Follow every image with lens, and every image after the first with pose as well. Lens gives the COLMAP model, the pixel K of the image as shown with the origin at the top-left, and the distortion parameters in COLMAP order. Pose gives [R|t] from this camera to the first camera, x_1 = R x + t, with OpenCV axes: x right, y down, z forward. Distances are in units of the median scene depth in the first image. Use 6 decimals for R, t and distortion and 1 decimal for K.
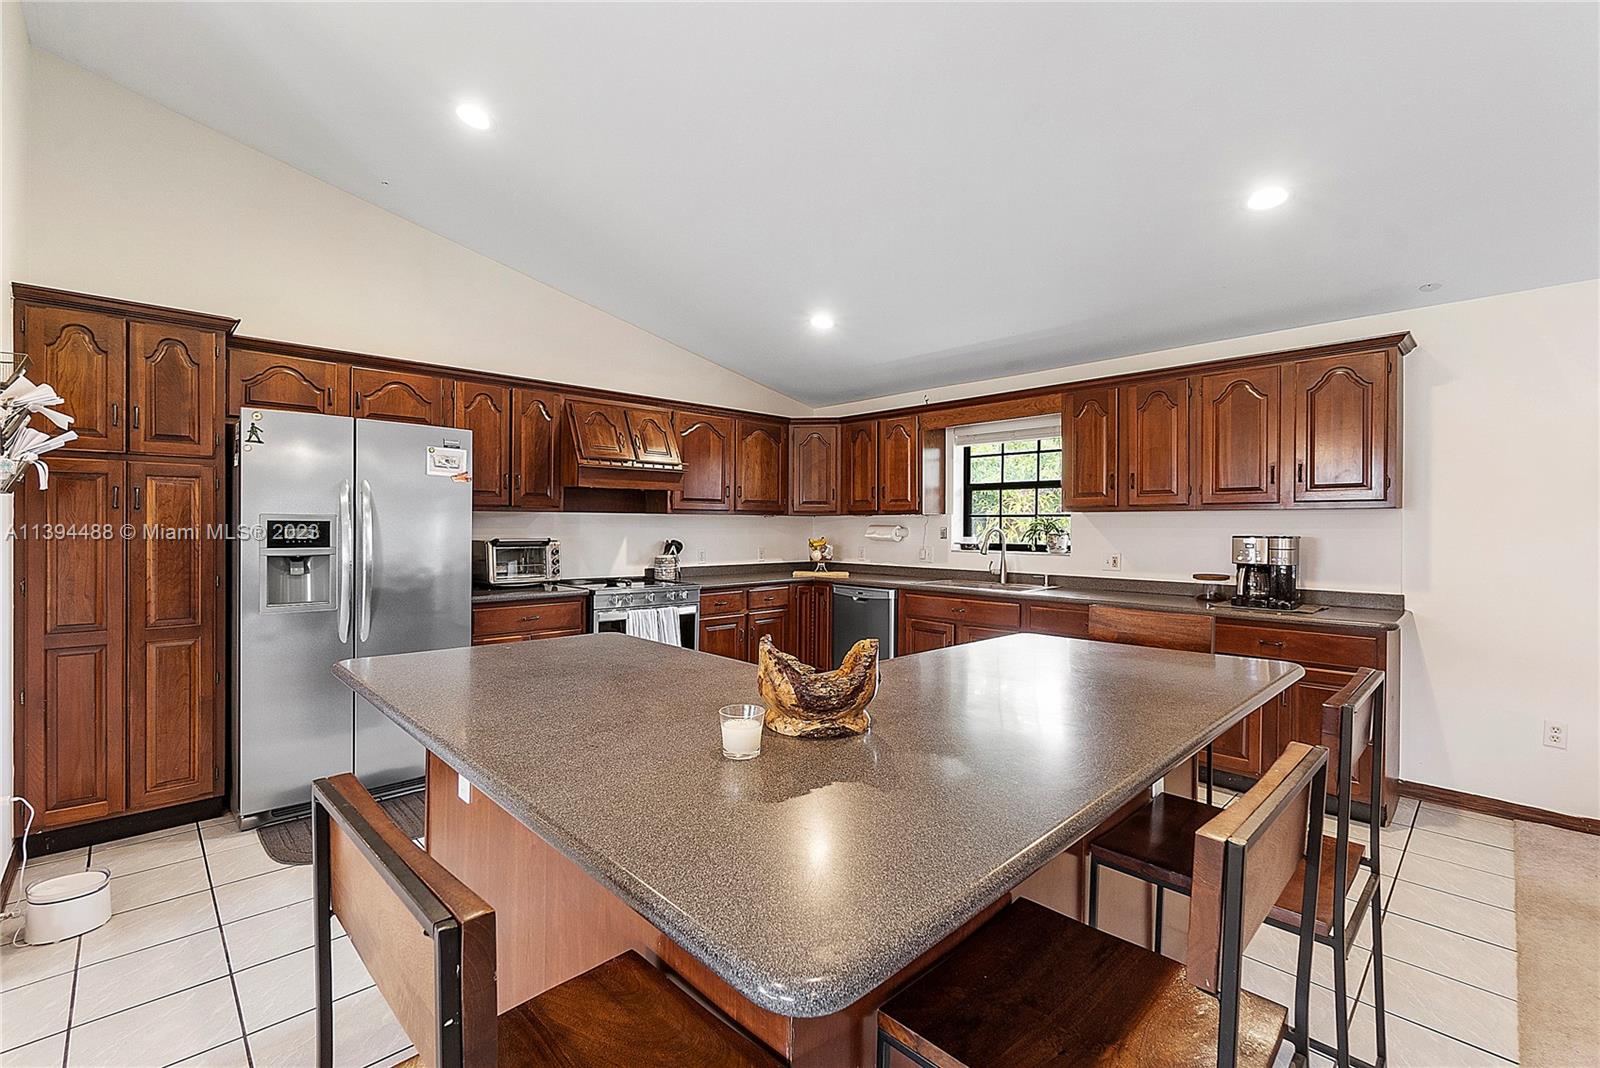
lens RADIAL K [[689.5, 0, 798.8], [0, 689.5, 529.0], [0, 0, 1]] dist [-0.006379, 0.000257]
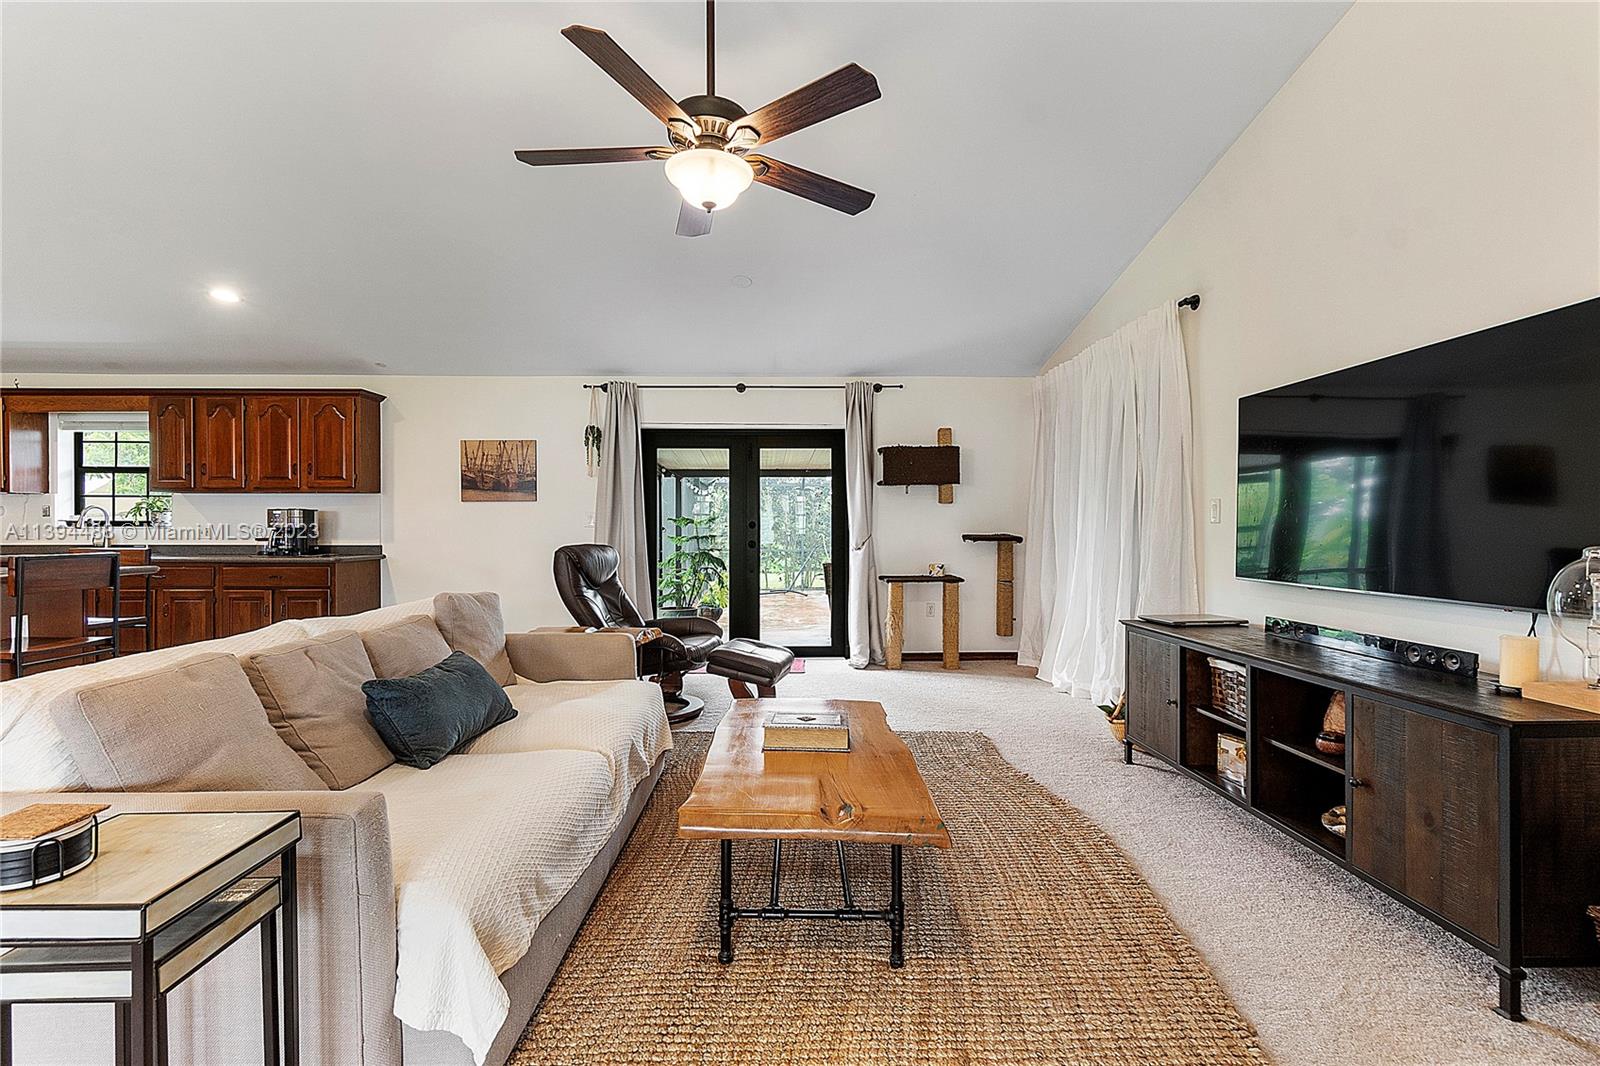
lens RADIAL K [[710.0, 0, 800.0], [0, 710.0, 533.0], [0, 0, 1]] dist [0.000650, 0.000077]
pose [[0.674520, -0.008433, 0.738208, 0.205254], [0.006160, 0.999964, 0.005795, 0.044591], [-0.738231, 0.000639, 0.674548, -0.659514]]
